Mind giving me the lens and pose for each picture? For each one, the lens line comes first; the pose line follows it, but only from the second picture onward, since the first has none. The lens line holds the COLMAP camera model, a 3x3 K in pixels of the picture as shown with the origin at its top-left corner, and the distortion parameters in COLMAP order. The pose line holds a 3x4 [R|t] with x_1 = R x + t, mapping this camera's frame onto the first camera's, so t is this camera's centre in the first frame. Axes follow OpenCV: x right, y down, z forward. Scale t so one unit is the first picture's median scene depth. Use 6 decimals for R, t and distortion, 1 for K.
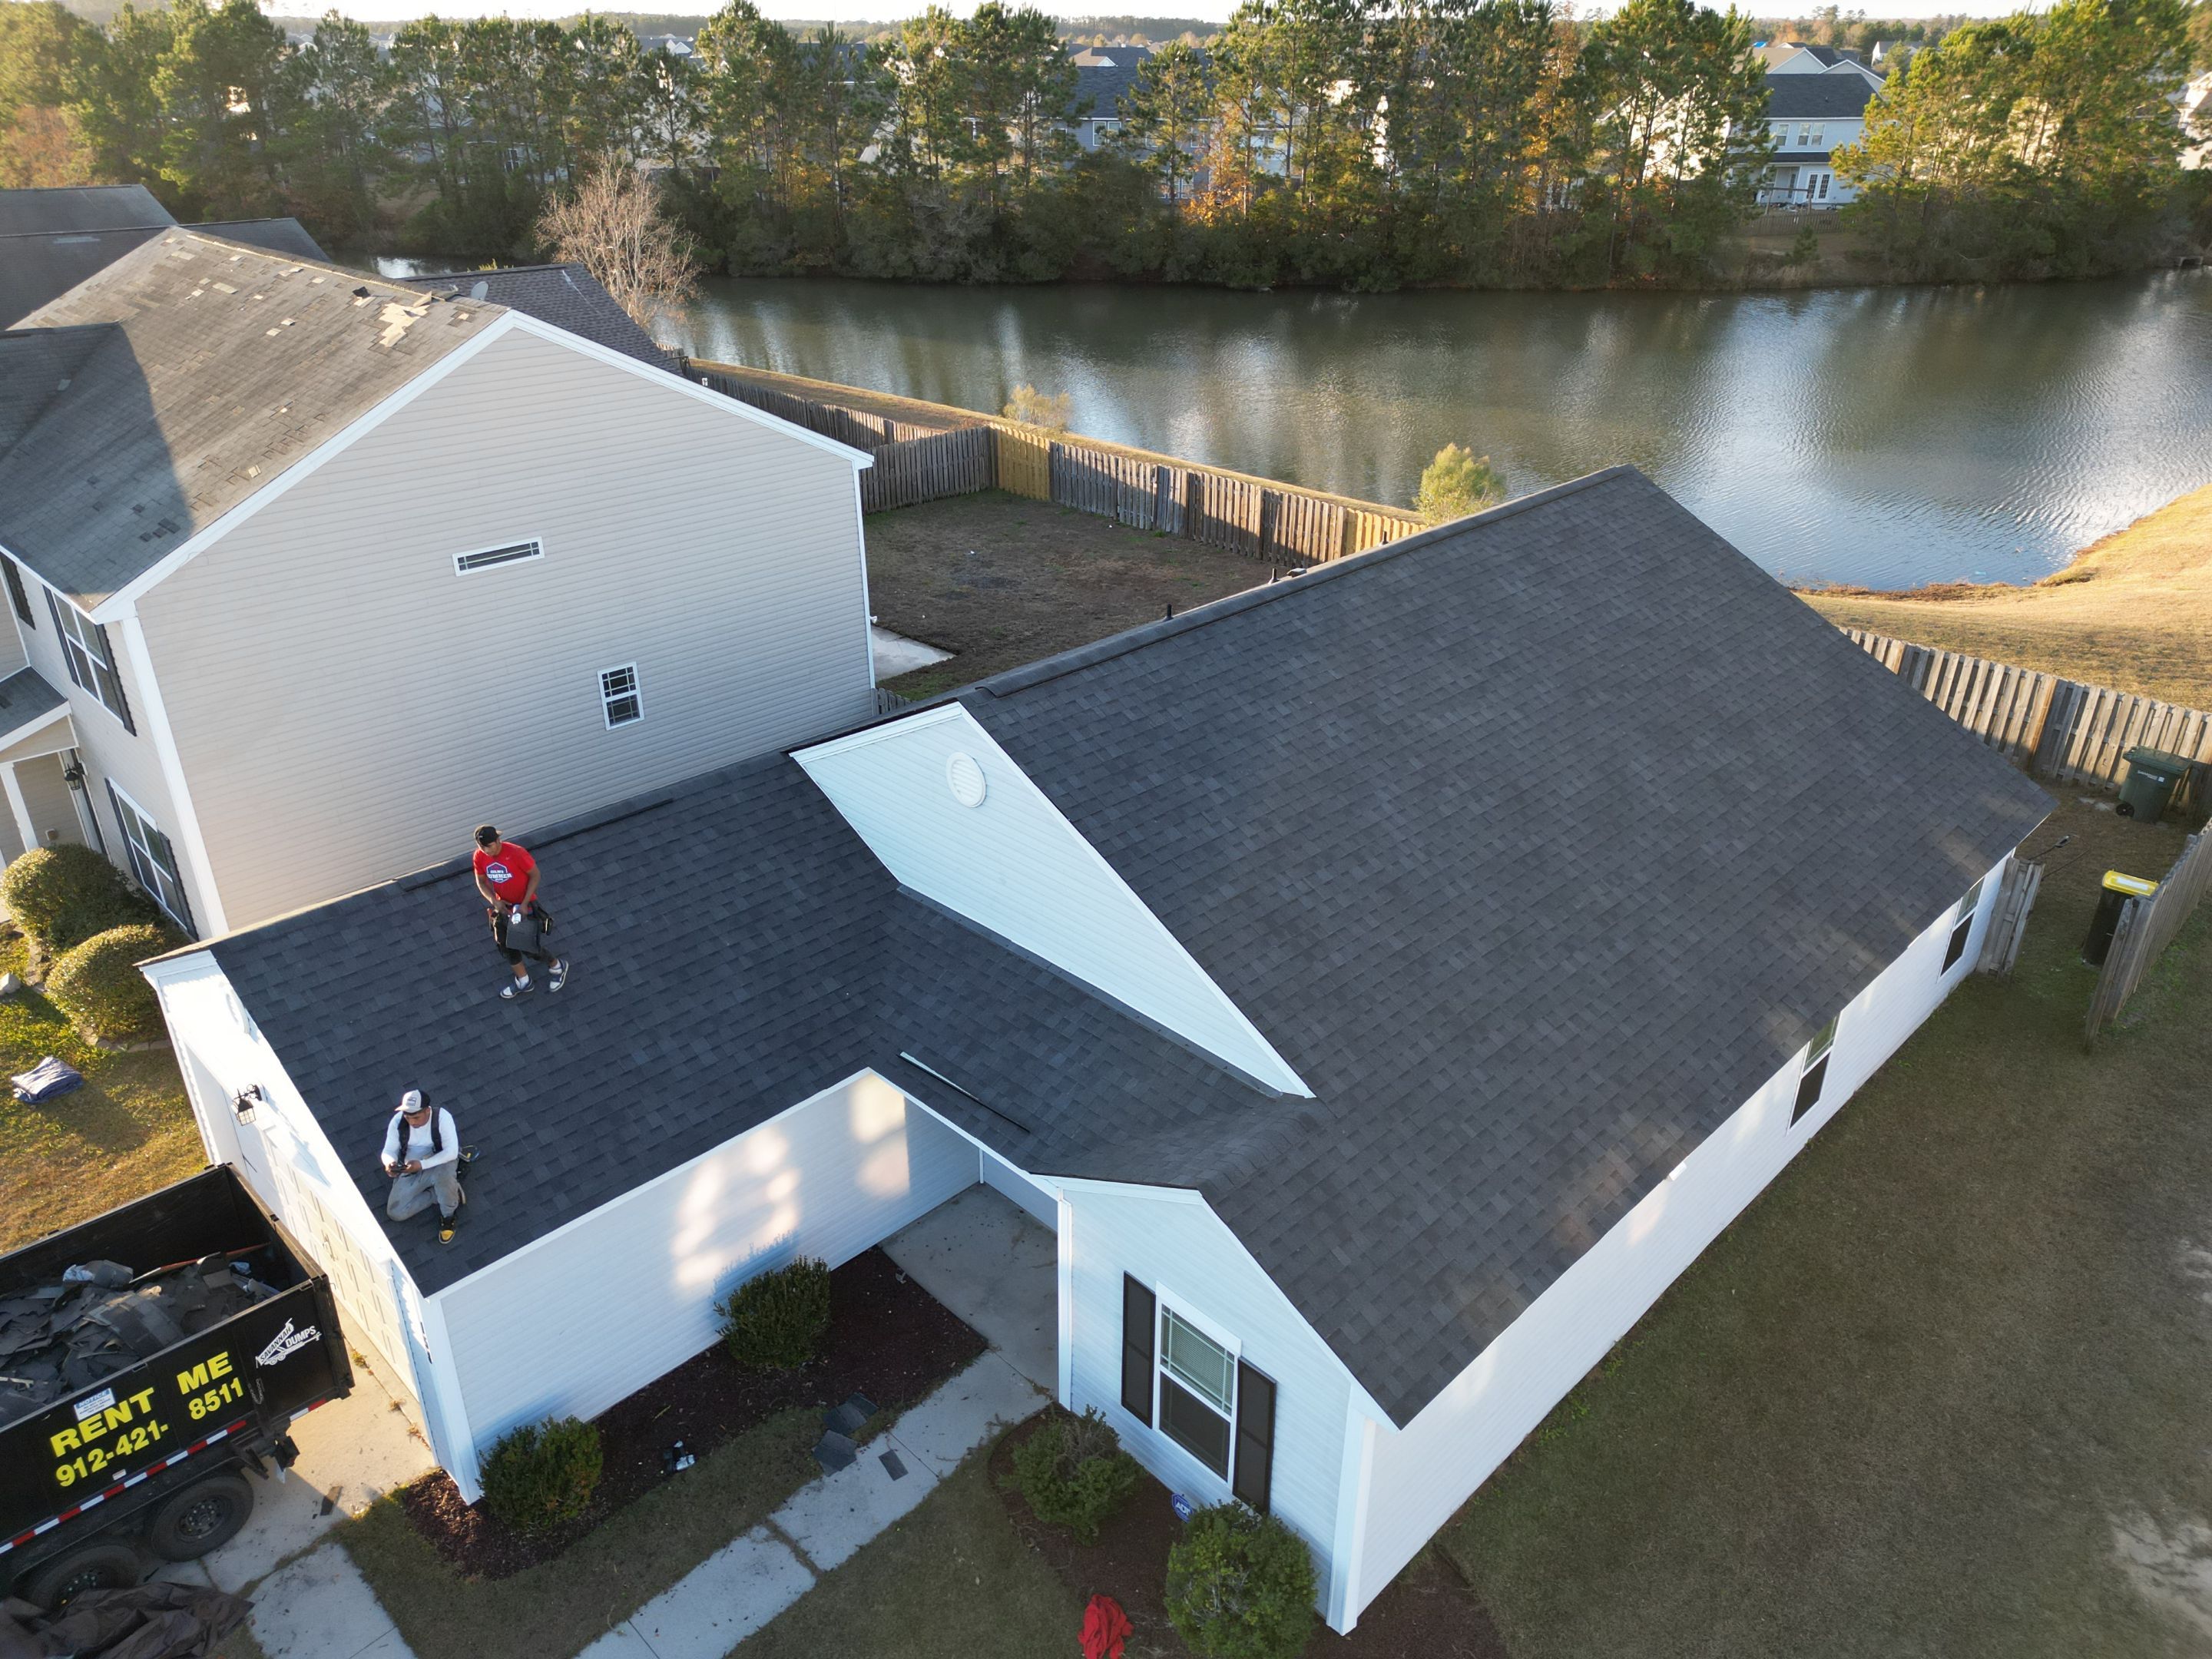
lens RADIAL K [[1546.0, 0, 1105.8], [0, 1546.0, 829.4], [0, 0, 1]] dist [0.062473, -0.053527]
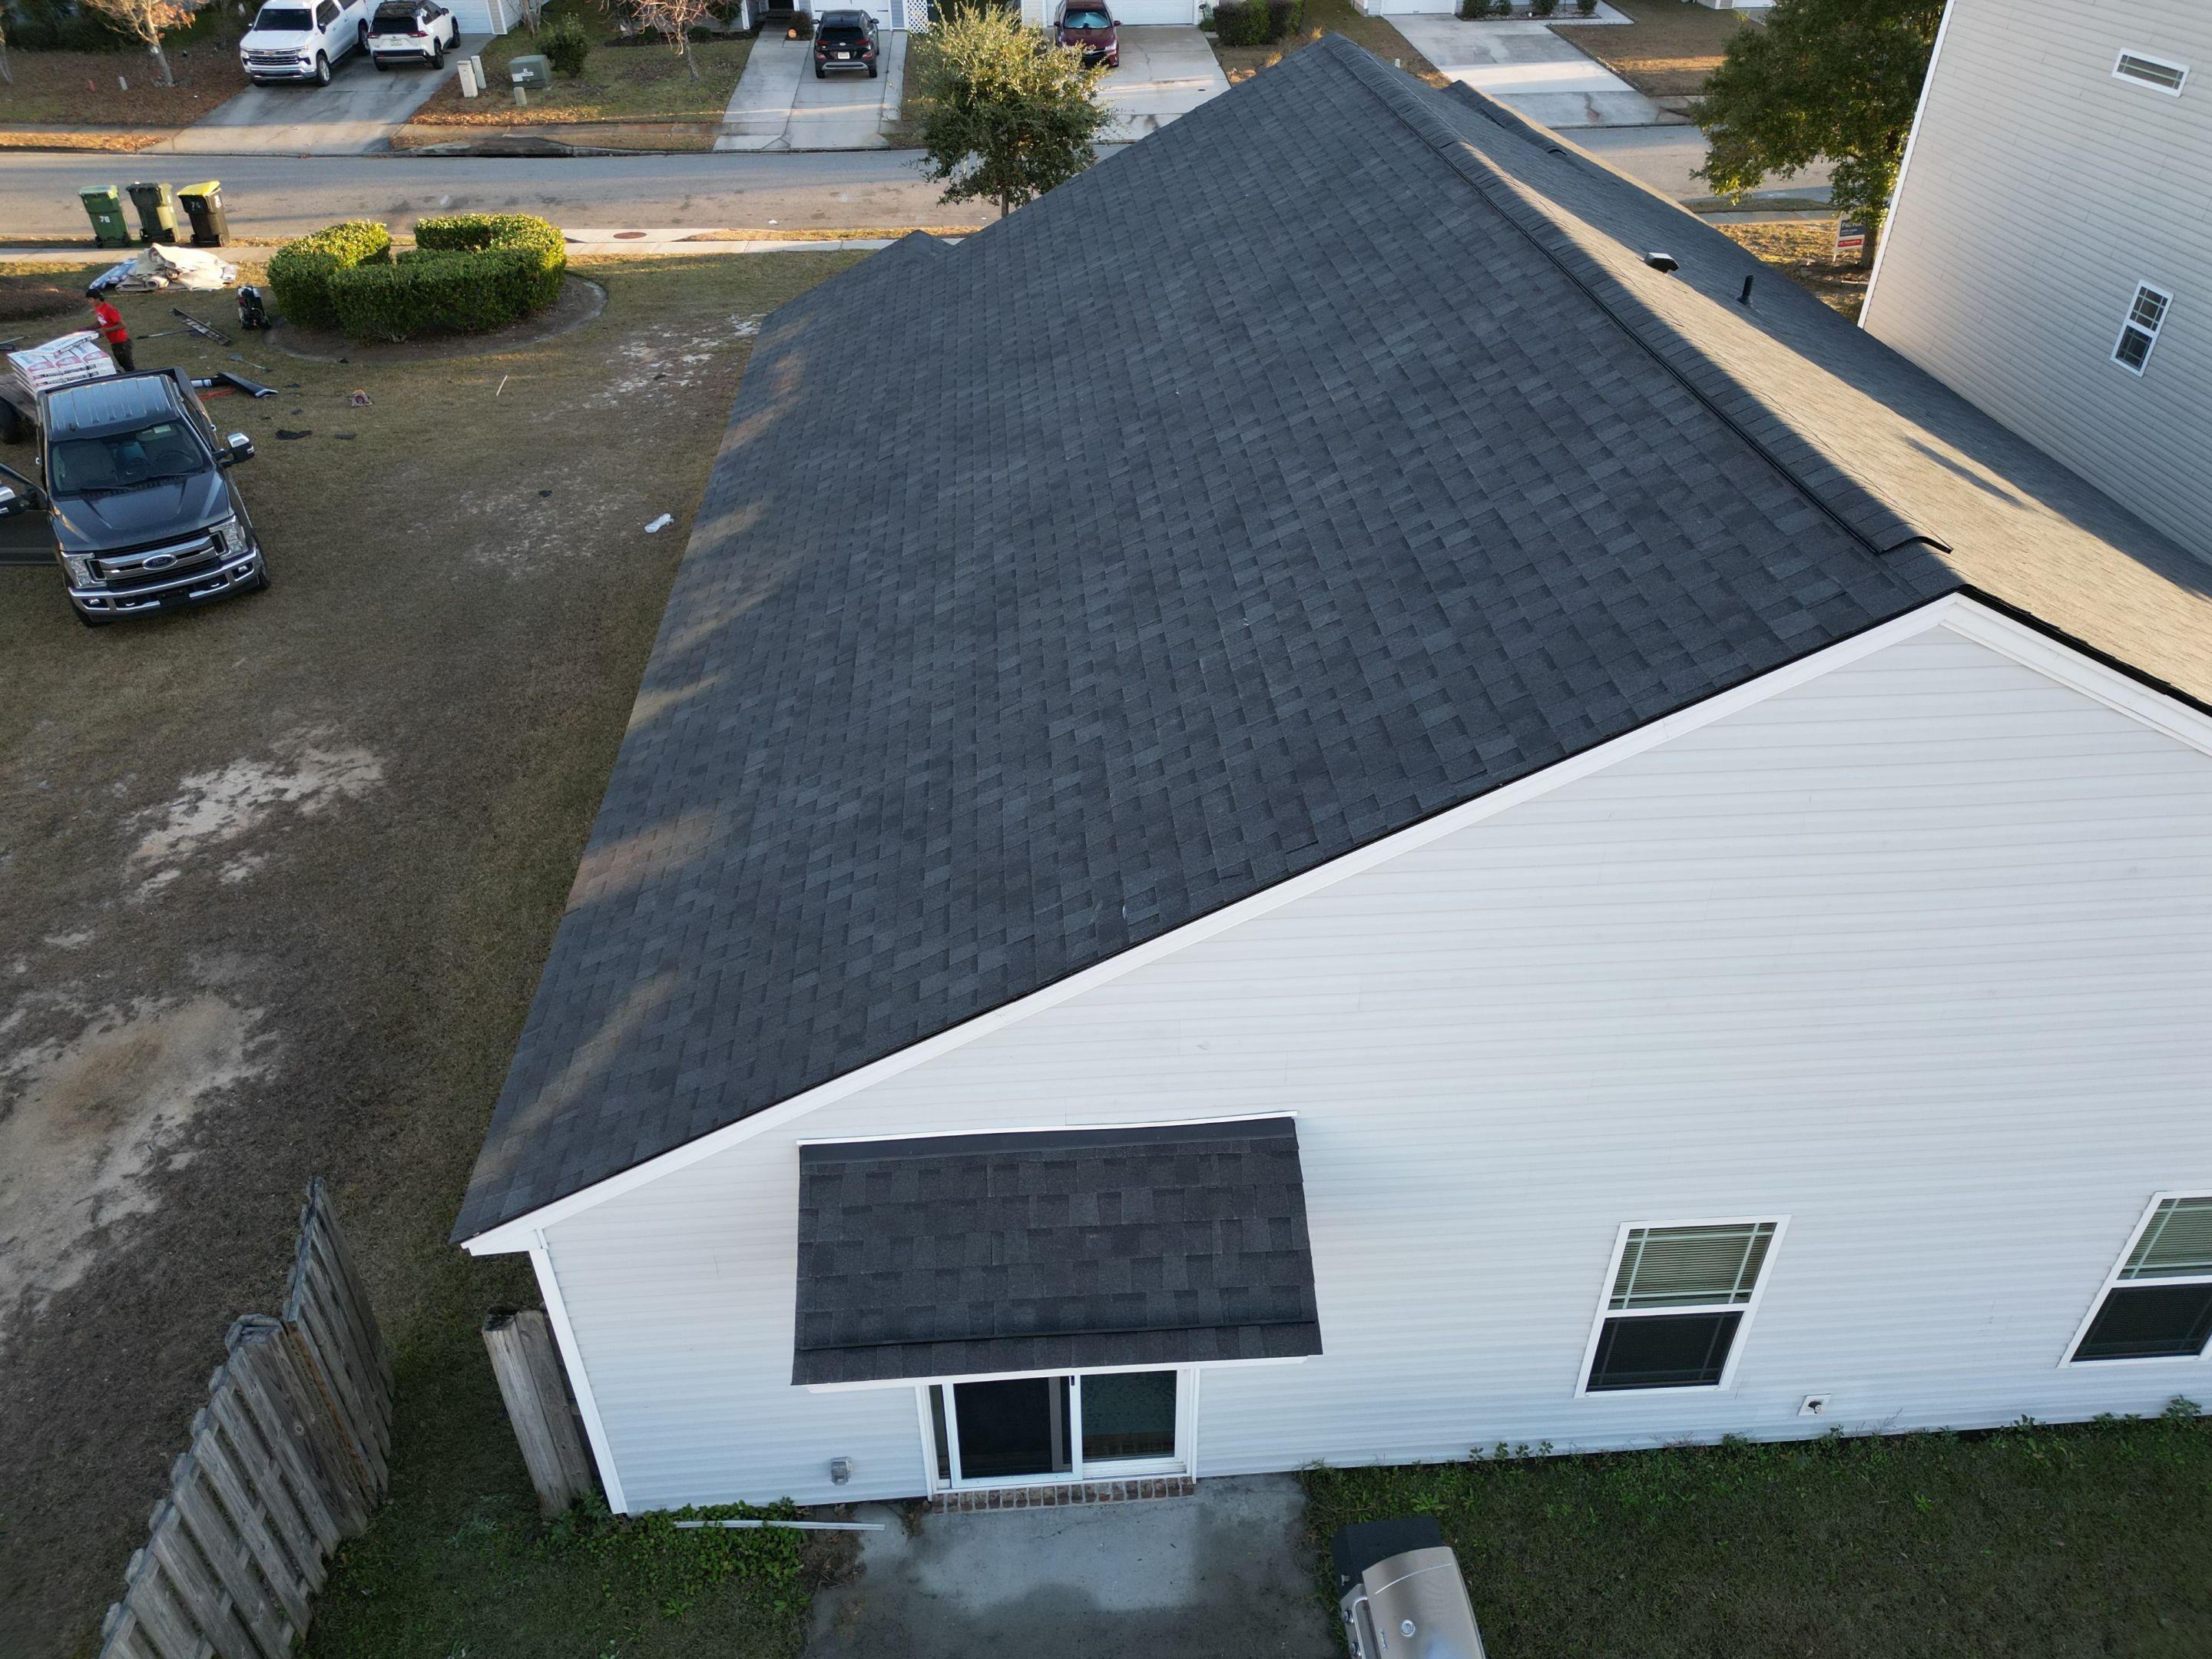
lens RADIAL K [[1546.0, 0, 1107.4], [0, 1546.0, 833.2], [0, 0, 1]] dist [0.062473, -0.053527]
pose [[-0.655456, 0.439894, -0.613897, 0.907218], [-0.339400, 0.554581, 0.759768, -0.539210], [0.674674, 0.706351, -0.214204, 1.466988]]
